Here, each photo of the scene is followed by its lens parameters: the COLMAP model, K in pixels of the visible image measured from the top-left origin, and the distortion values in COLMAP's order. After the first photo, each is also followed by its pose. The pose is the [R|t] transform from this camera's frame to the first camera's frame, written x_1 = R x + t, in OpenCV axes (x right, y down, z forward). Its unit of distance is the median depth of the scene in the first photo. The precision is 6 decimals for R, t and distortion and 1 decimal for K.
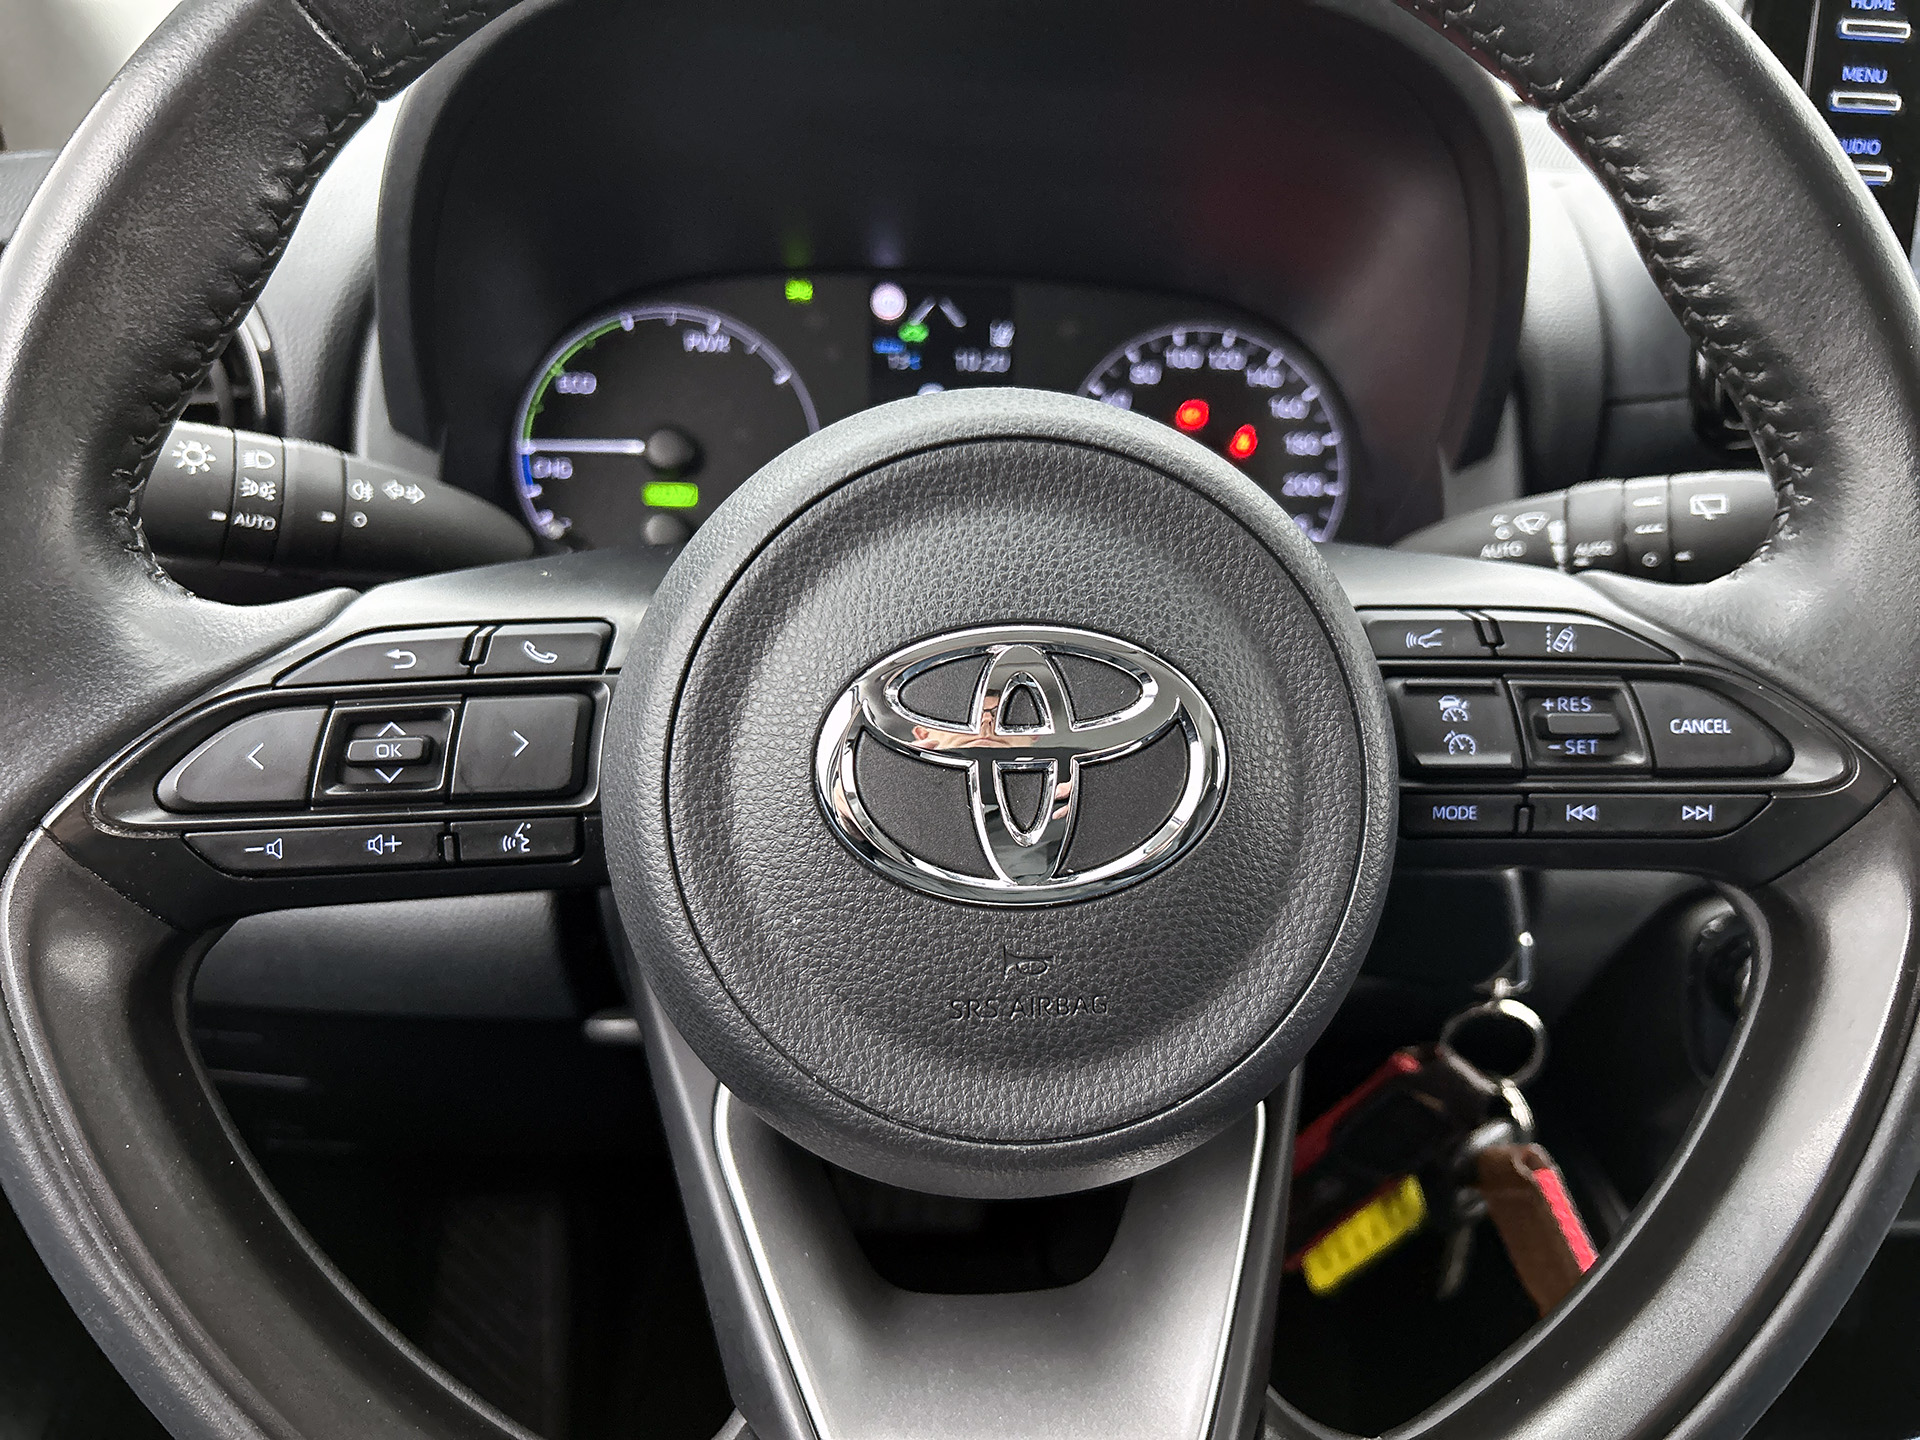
lens RADIAL K [[1454.1, 0, 991.1], [0, 1454.1, 760.3], [0, 0, 1]] dist [0.032024, -0.019760]
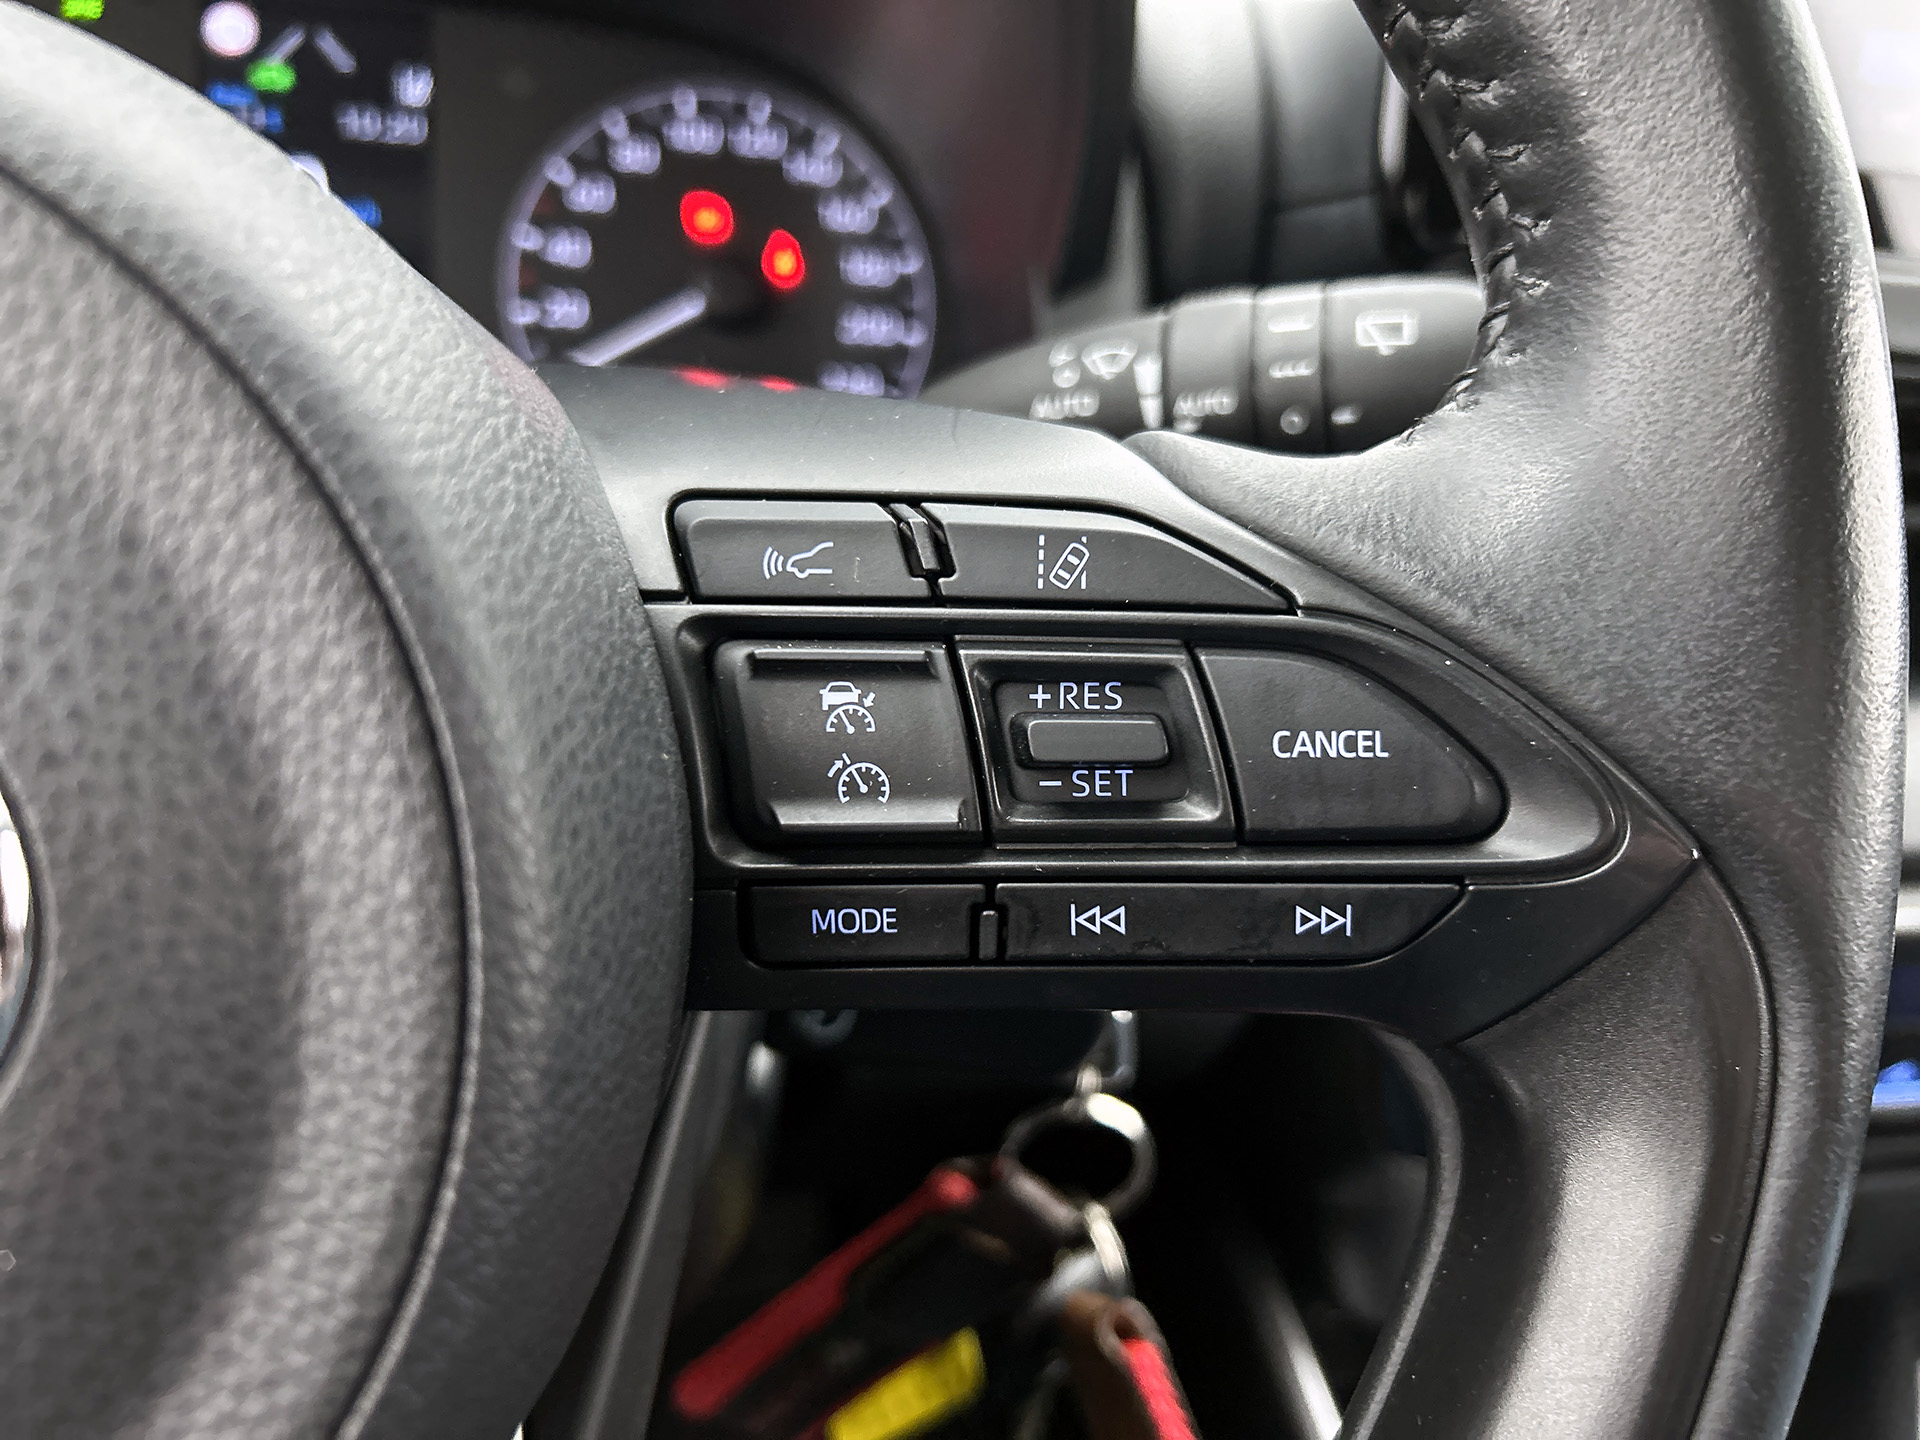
lens RADIAL K [[1454.1, 0, 934.9], [0, 1454.1, 744.2], [0, 0, 1]] dist [0.032024, -0.019760]
pose [[0.991790, -0.014389, 0.127068, 0.283366], [0.006899, 0.998223, 0.059189, -0.051187], [-0.127693, -0.057826, 0.990127, 0.519068]]
